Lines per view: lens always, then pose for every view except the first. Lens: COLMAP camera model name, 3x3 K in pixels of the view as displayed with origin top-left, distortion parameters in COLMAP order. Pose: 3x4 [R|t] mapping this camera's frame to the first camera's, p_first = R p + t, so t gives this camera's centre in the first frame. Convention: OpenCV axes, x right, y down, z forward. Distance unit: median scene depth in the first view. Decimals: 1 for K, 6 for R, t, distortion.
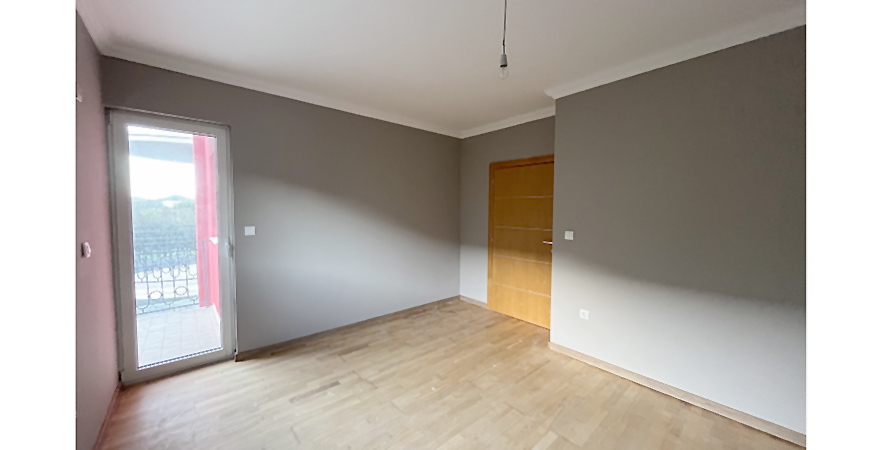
lens RADIAL K [[304.5, 0, 440.0], [0, 304.5, 225.0], [0, 0, 1]] dist [-0.000142, 0.000018]
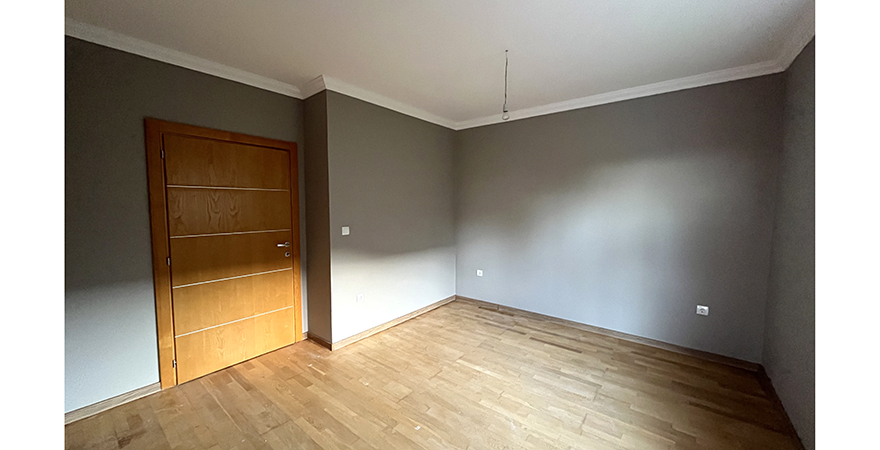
lens RADIAL K [[304.5, 0, 440.0], [0, 304.5, 225.0], [0, 0, 1]] dist [-0.000142, 0.000018]
pose [[-0.197282, -0.077701, 0.977263, -0.723113], [0.044876, 0.995093, 0.088178, -0.070384], [-0.979319, 0.061252, -0.192828, 0.970222]]
